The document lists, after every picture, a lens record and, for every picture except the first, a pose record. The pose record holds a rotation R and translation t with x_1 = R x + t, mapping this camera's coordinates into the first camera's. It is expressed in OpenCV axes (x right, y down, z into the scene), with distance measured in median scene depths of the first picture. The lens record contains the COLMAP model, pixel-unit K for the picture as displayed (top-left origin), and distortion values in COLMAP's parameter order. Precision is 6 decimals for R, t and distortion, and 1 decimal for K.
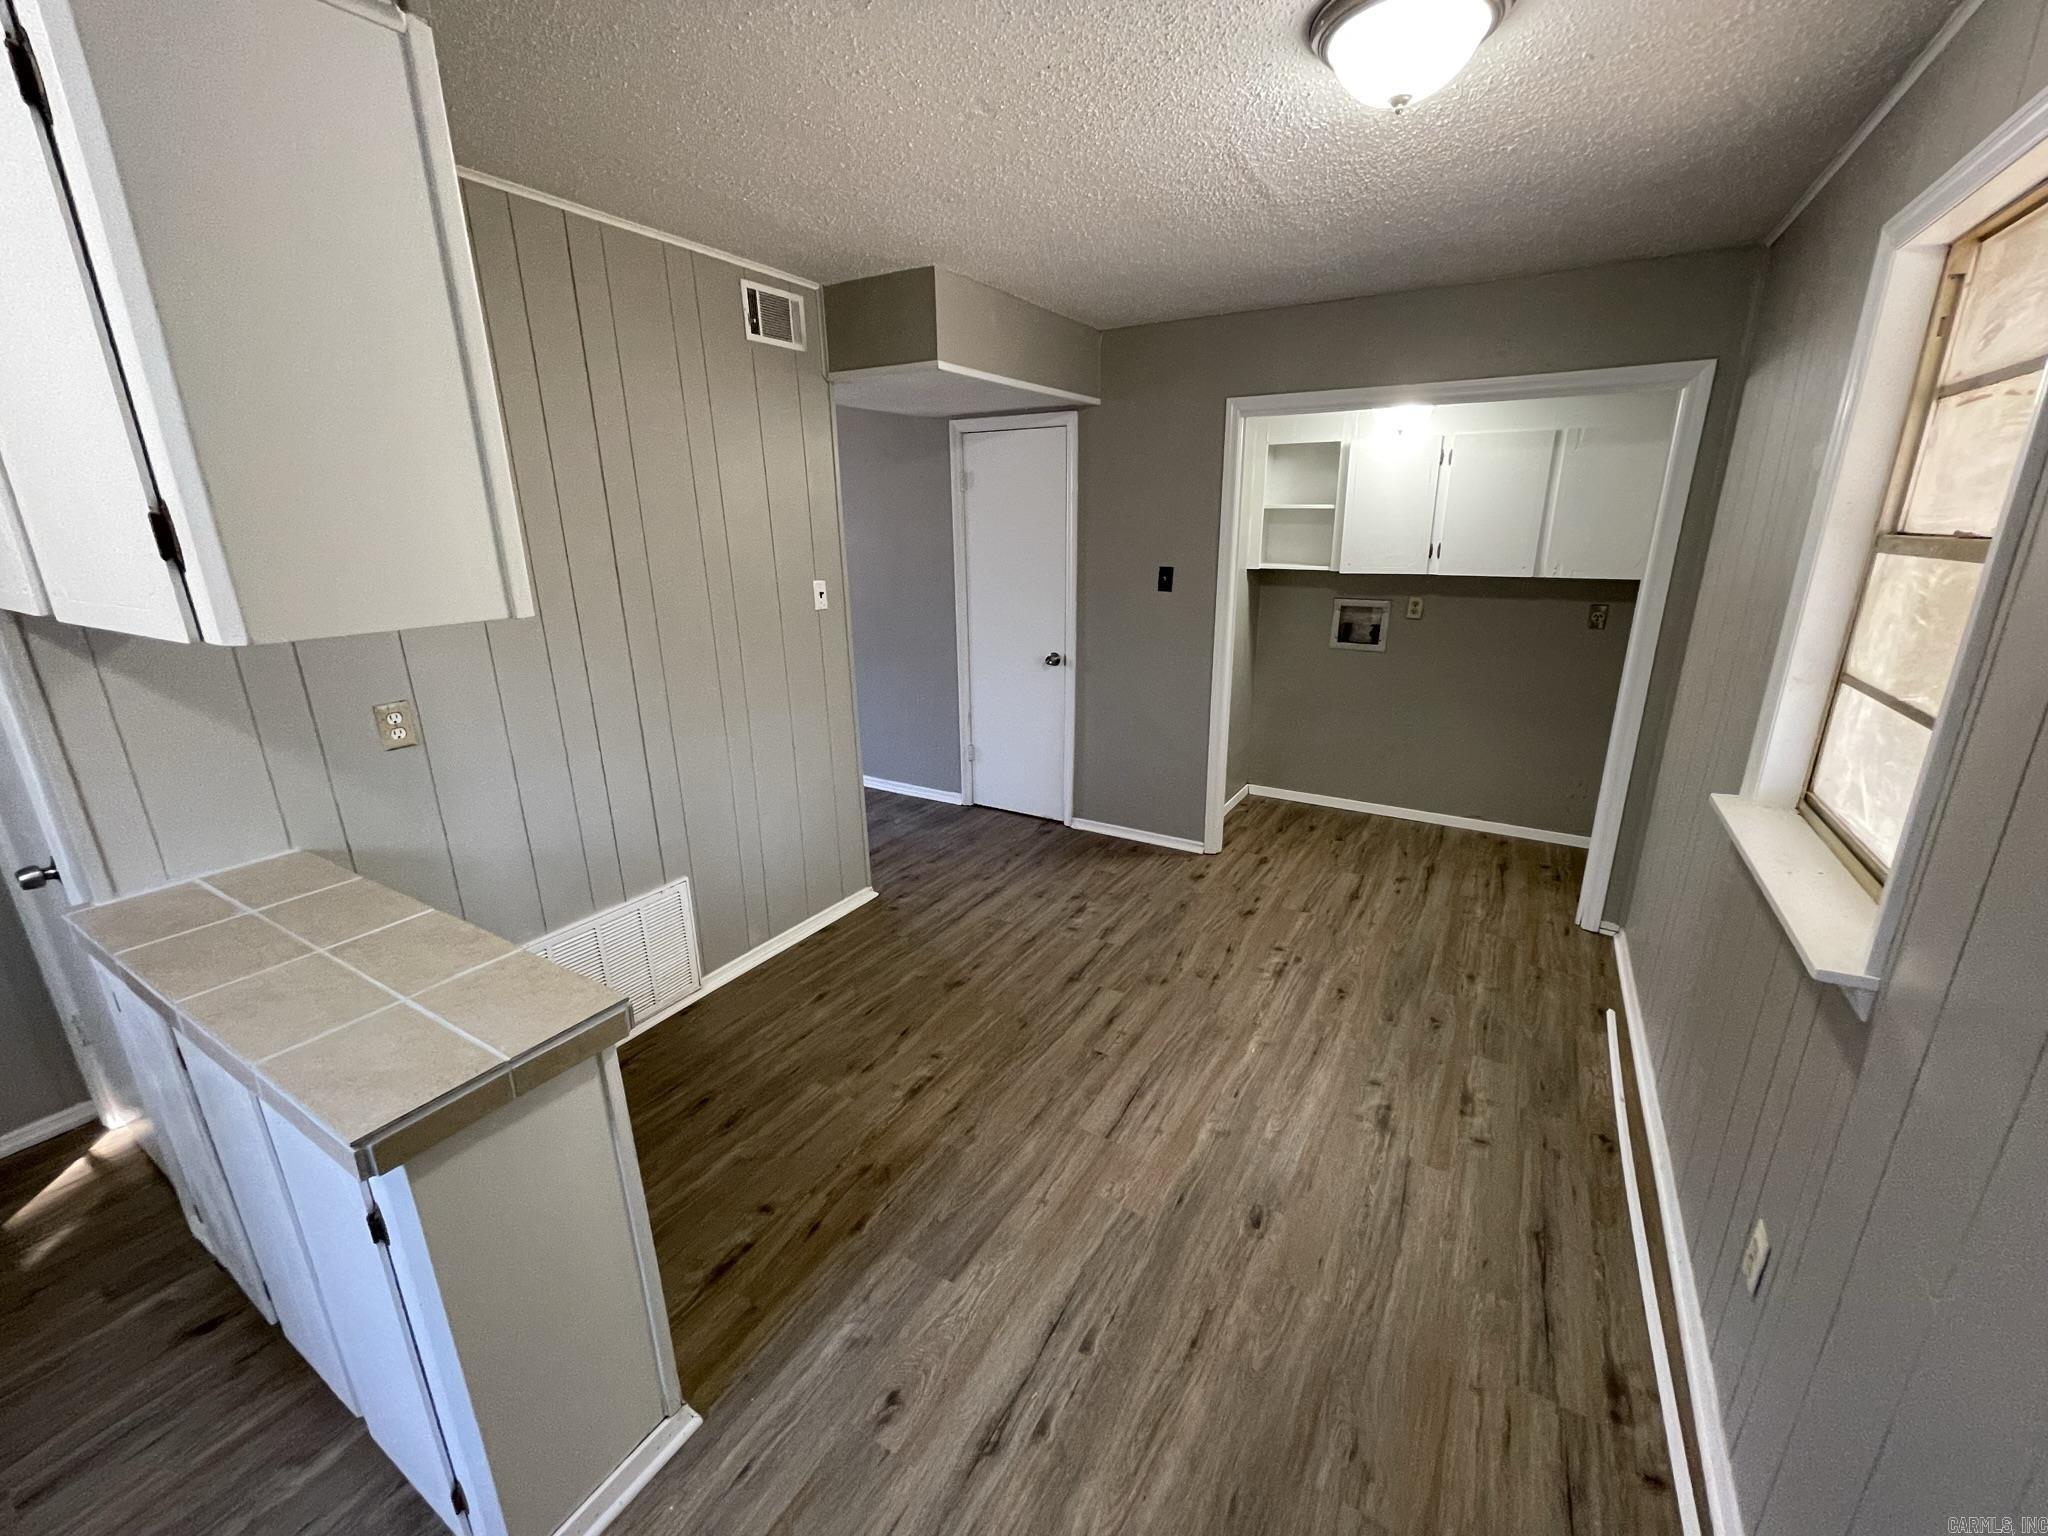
lens RADIAL K [[829.5, 0, 1023.3], [0, 829.5, 763.8], [0, 0, 1]] dist [0.000353, -0.000032]
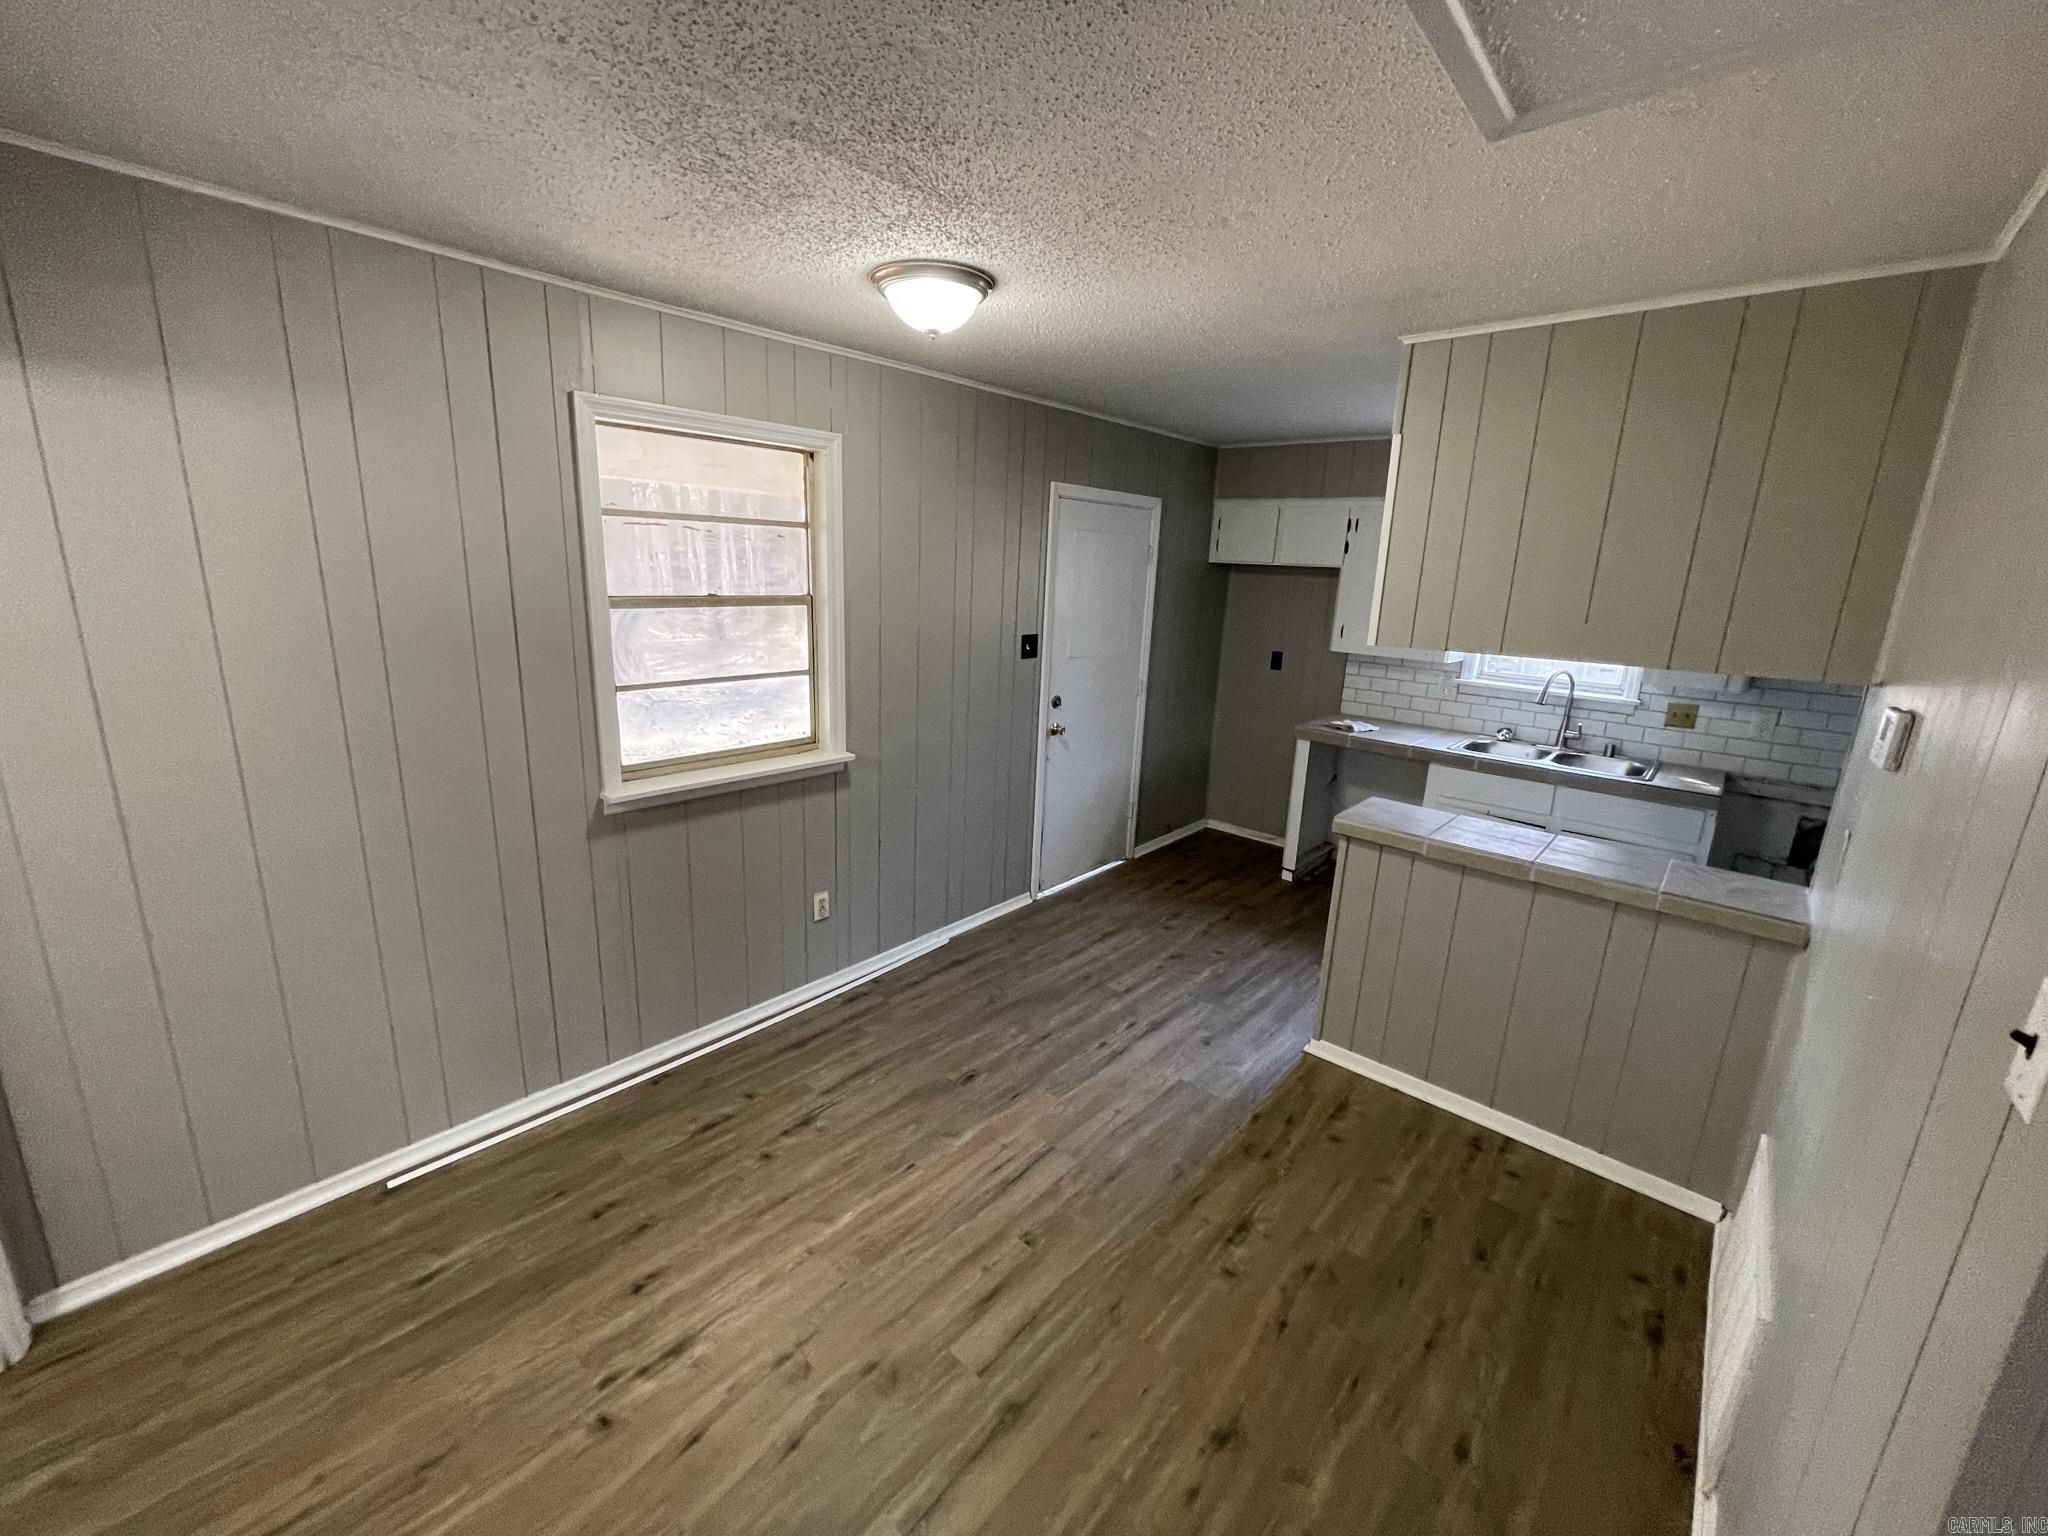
lens RADIAL K [[829.5, 0, 1023.3], [0, 829.5, 763.8], [0, 0, 1]] dist [0.000353, -0.000032]
pose [[-0.982712, -0.067328, 0.172467, -0.017427], [0.027699, 0.867583, 0.496520, -0.549844], [-0.183059, 0.492713, -0.850719, 1.697431]]
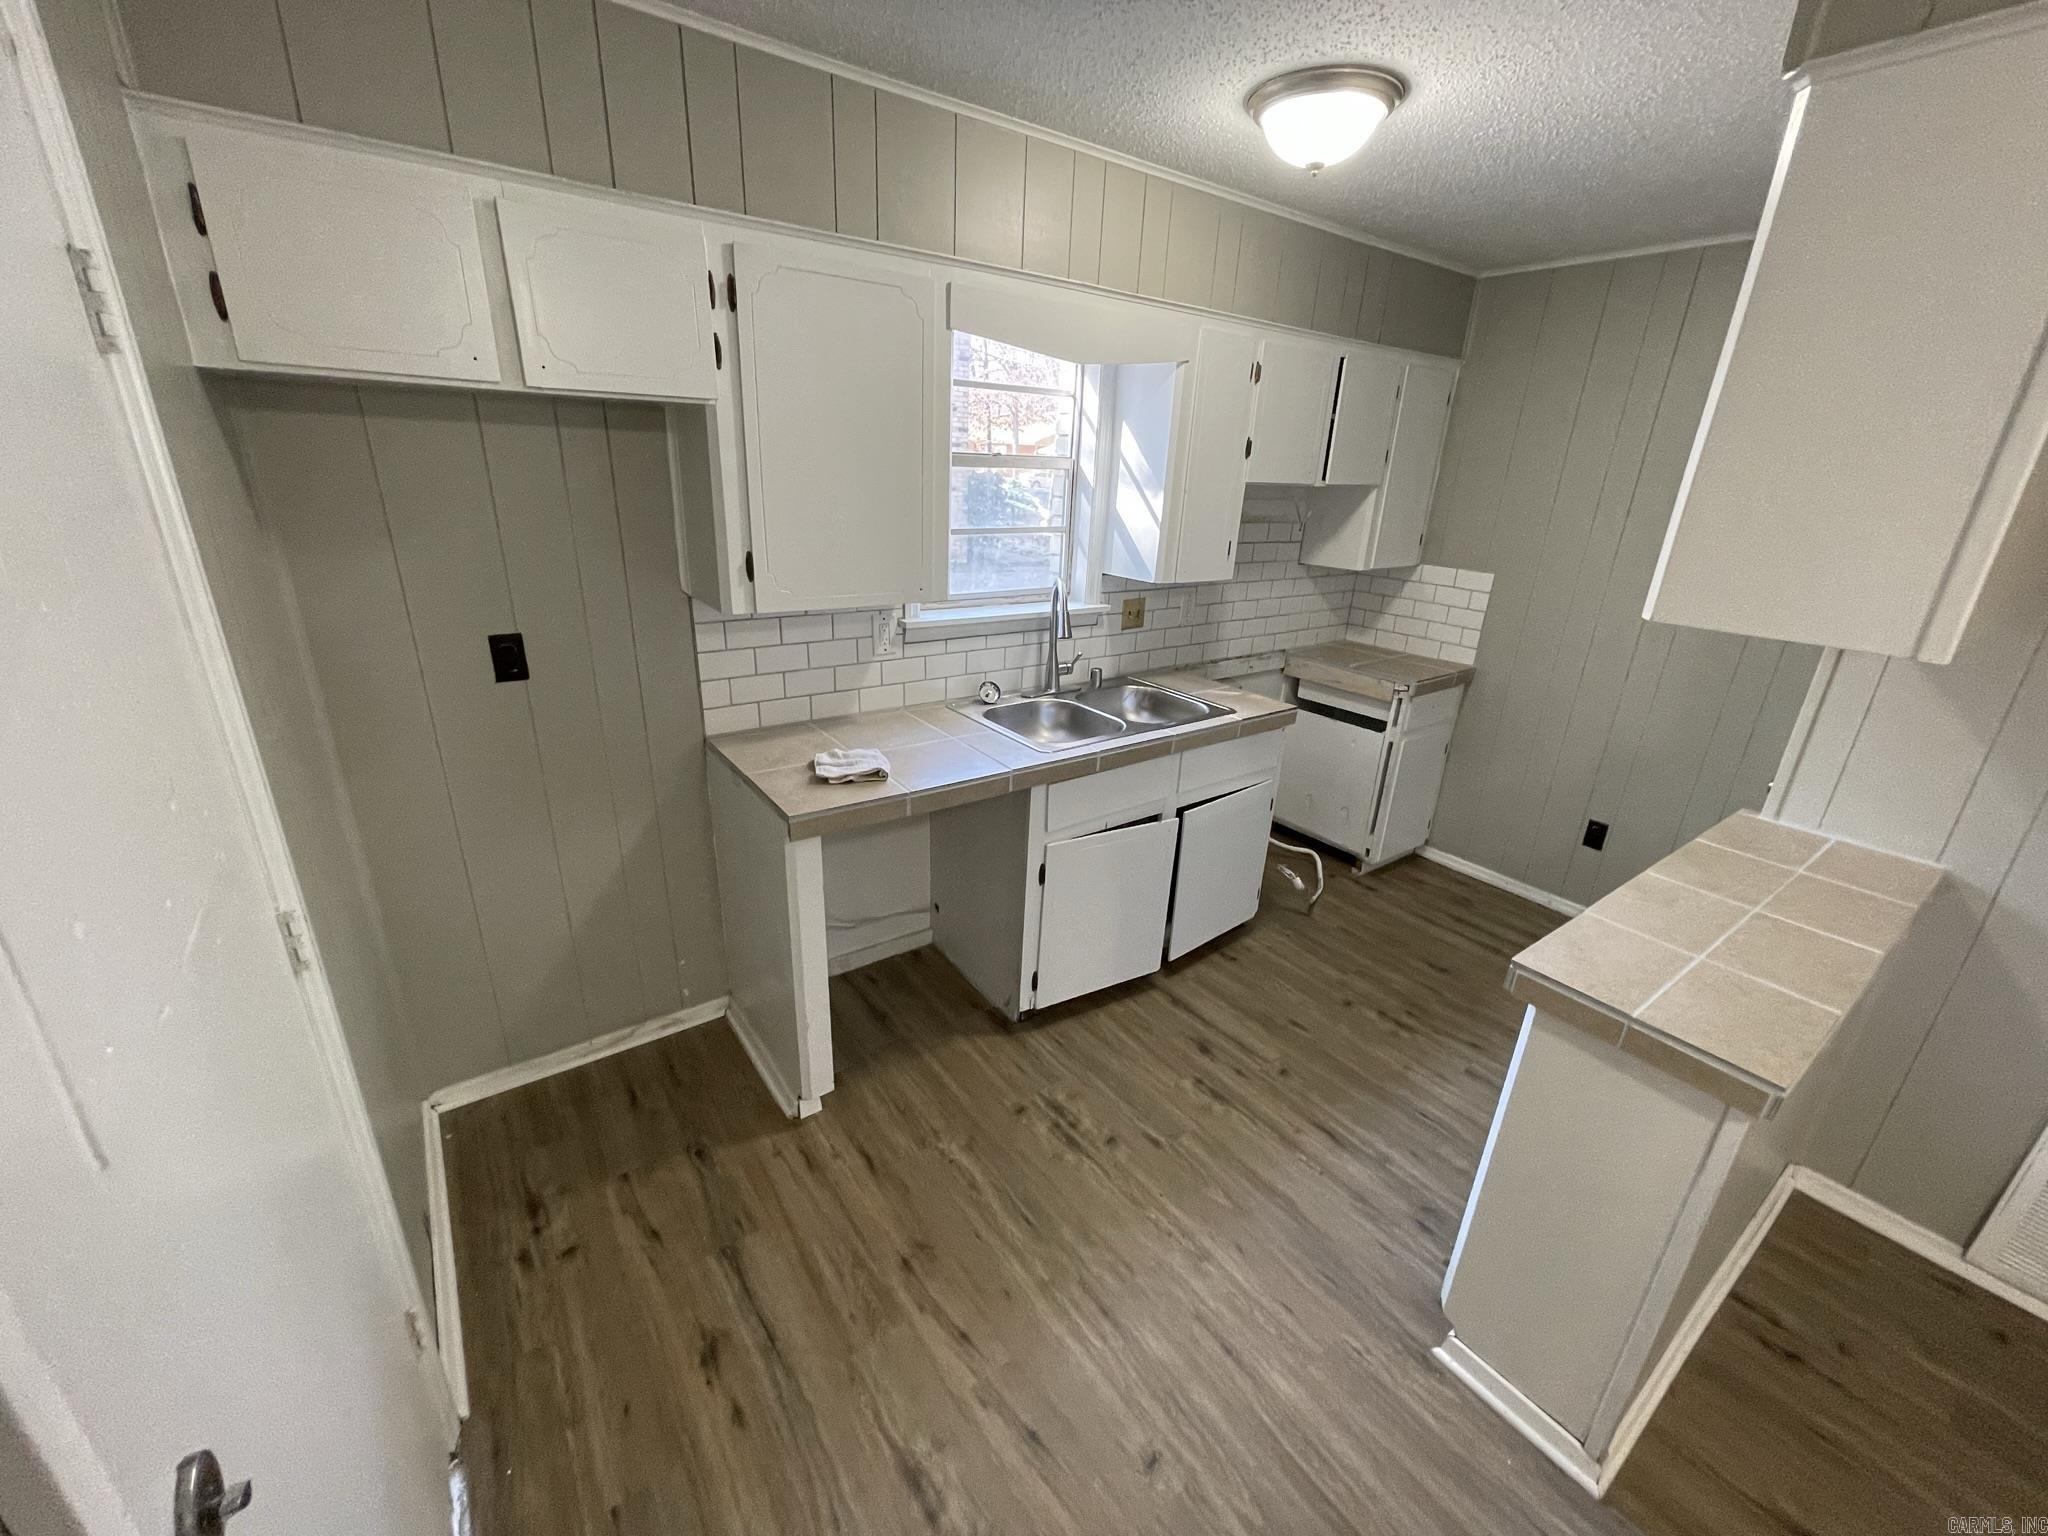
lens RADIAL K [[829.5, 0, 1023.3], [0, 829.5, 763.8], [0, 0, 1]] dist [0.000353, -0.000032]
pose [[-0.385737, 0.322042, -0.864578, 0.288080], [-0.296932, 0.843909, 0.446821, -0.097126], [0.873521, 0.429077, -0.229902, 0.202371]]
